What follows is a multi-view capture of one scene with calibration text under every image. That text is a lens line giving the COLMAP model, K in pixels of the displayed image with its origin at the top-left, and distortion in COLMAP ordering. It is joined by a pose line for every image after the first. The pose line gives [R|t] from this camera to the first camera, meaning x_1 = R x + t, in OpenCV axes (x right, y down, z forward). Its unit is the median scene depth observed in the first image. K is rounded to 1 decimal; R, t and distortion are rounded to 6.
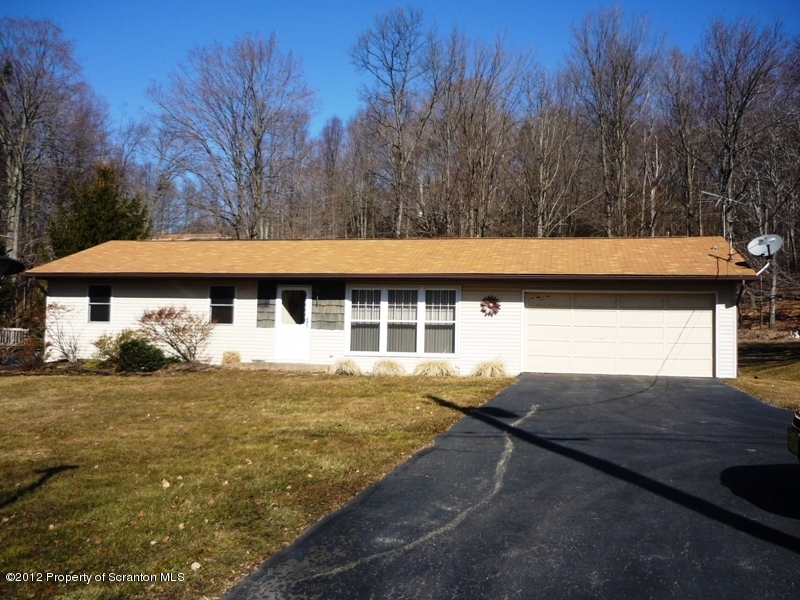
lens RADIAL K [[813.8, 0, 404.1], [0, 813.8, 297.9], [0, 0, 1]] dist [-0.040351, 0.000000]
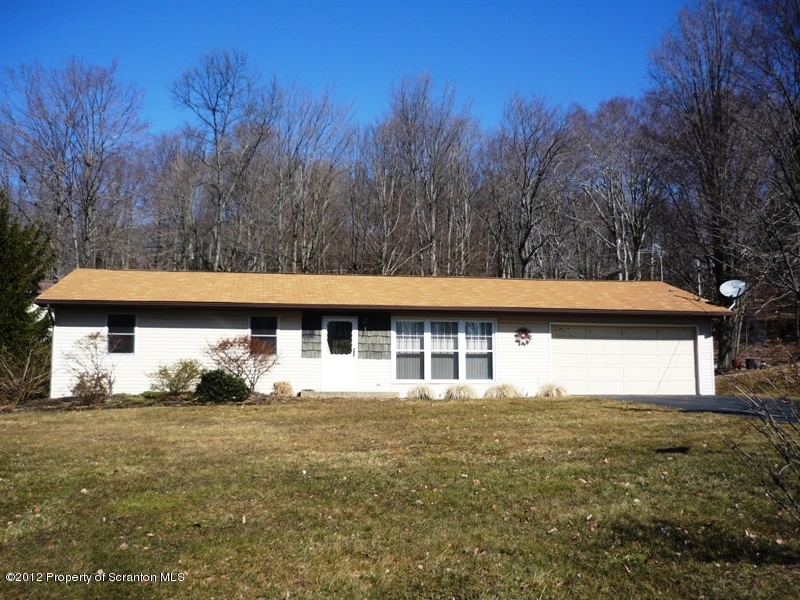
lens RADIAL K [[813.8, 0, 394.3], [0, 813.8, 297.0], [0, 0, 1]] dist [-0.040351, 0.000000]
pose [[0.934092, 0.021546, 0.356381, -0.445580], [-0.000498, 0.998255, -0.059046, 0.020985], [-0.357032, 0.054977, 0.932473, 0.012579]]
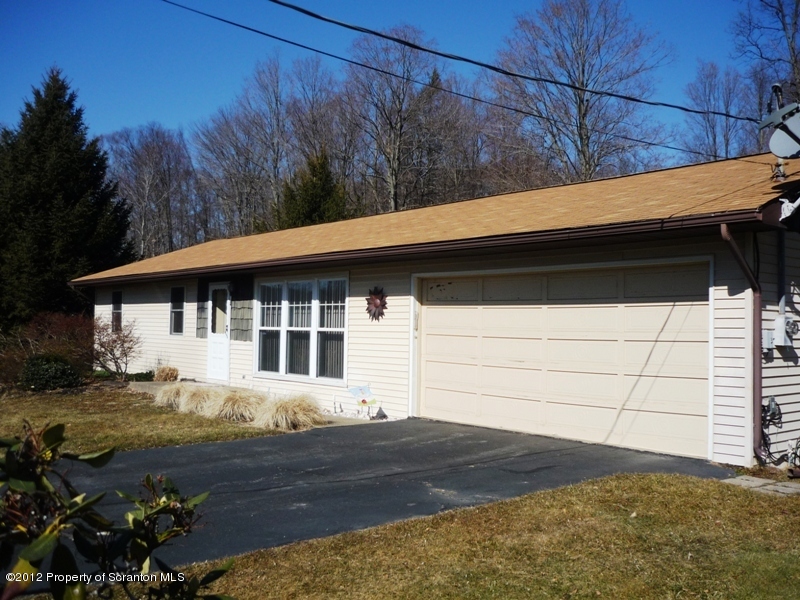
lens RADIAL K [[813.8, 0, 399.7], [0, 813.8, 301.6], [0, 0, 1]] dist [-0.040351, 0.000000]
pose [[0.778492, -0.029134, -0.626979, 0.482607], [0.036337, 0.999339, -0.001319, 0.009617], [0.626602, -0.021755, 0.779035, 0.518157]]
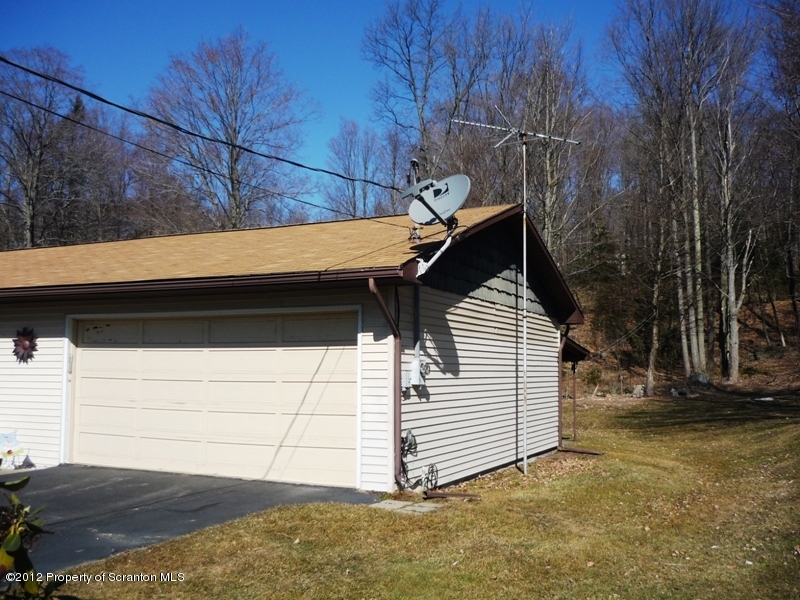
lens RADIAL K [[813.8, 0, 398.2], [0, 813.8, 303.7], [0, 0, 1]] dist [-0.040351, 0.000000]
pose [[0.968792, -0.035314, -0.245347, 0.484273], [0.027715, 0.999025, -0.034358, 0.007309], [0.246321, 0.026486, 0.968826, 0.493787]]
